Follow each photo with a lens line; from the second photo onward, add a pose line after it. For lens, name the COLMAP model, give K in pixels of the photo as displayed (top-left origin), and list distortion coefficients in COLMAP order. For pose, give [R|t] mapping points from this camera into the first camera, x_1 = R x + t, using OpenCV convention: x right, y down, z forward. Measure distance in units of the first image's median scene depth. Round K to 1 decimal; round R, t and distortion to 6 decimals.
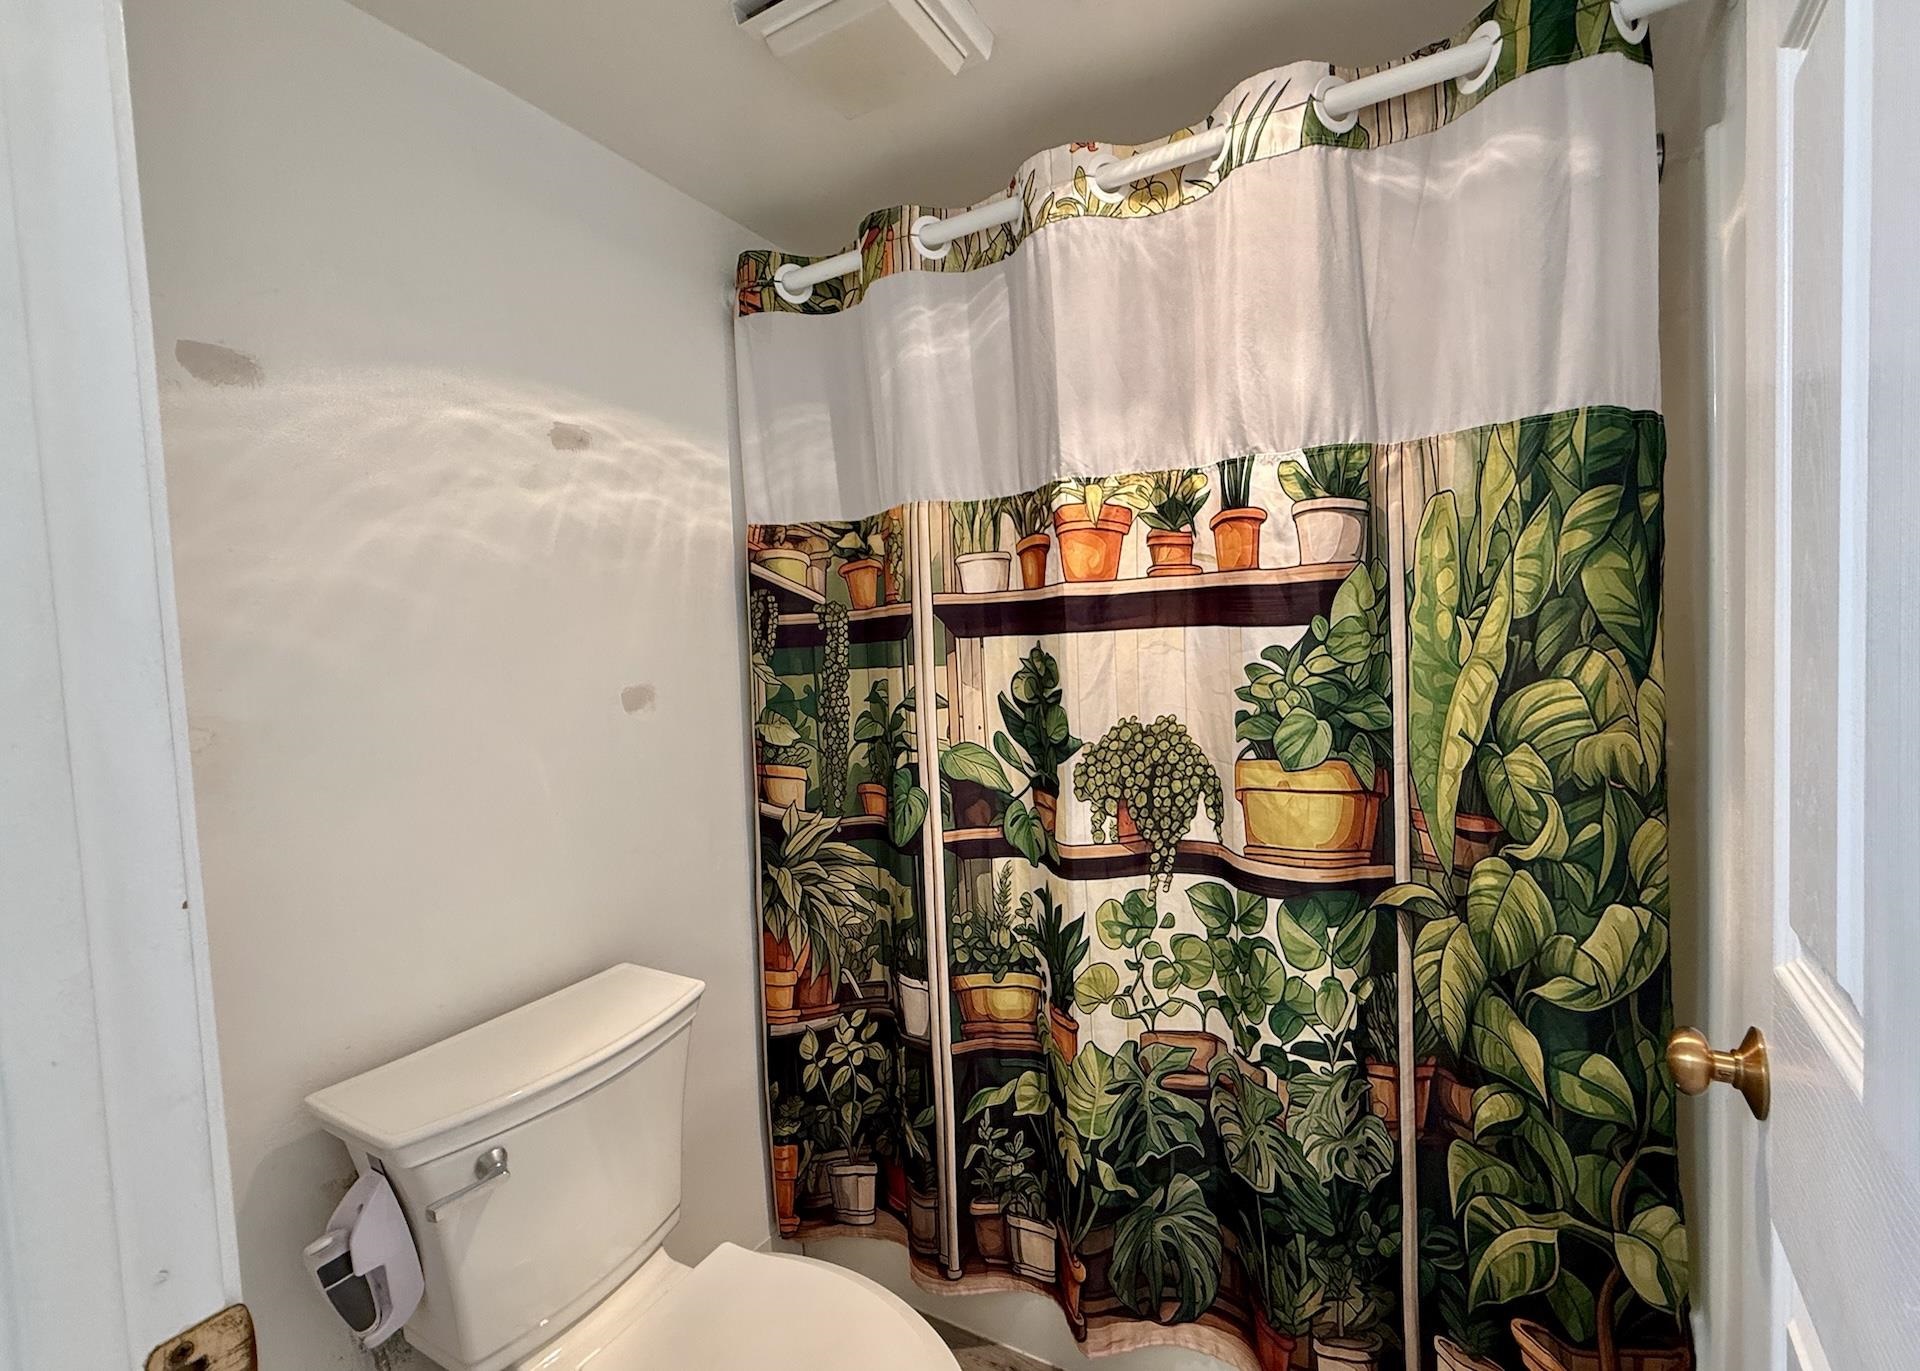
lens RADIAL K [[849.0, 0, 960.0], [0, 849.0, 685.5], [0, 0, 1]] dist [-0.000292, 0.000293]
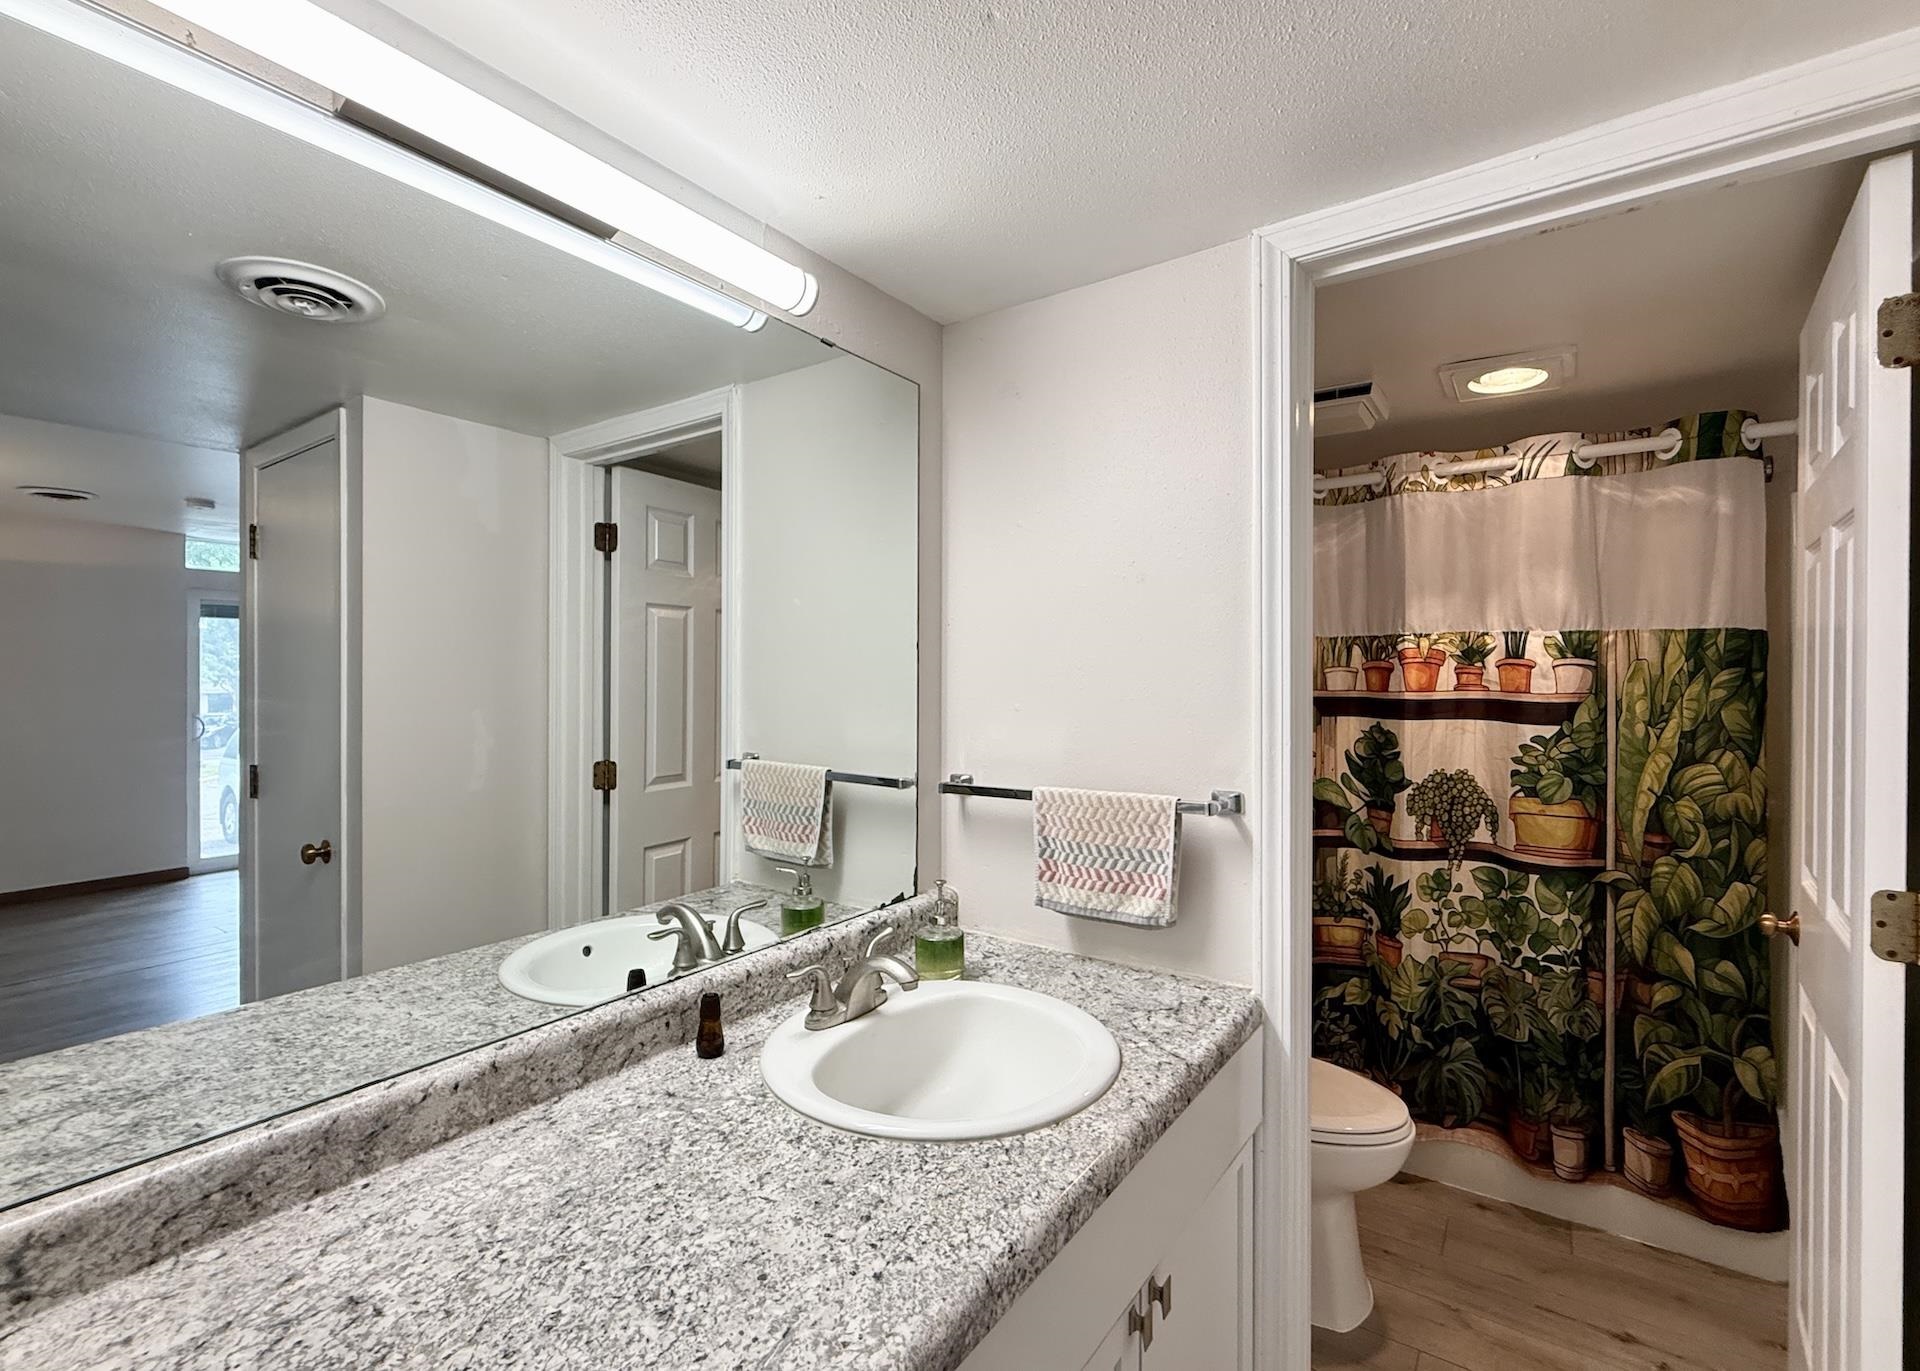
lens RADIAL K [[836.5, 0, 960.1], [0, 836.5, 680.9], [0, 0, 1]] dist [-0.000051, -0.001033]
pose [[0.994410, 0.046156, -0.094966, -0.712408], [-0.049908, 0.998049, -0.037516, -0.034626], [0.093049, 0.042046, 0.994773, -0.927256]]
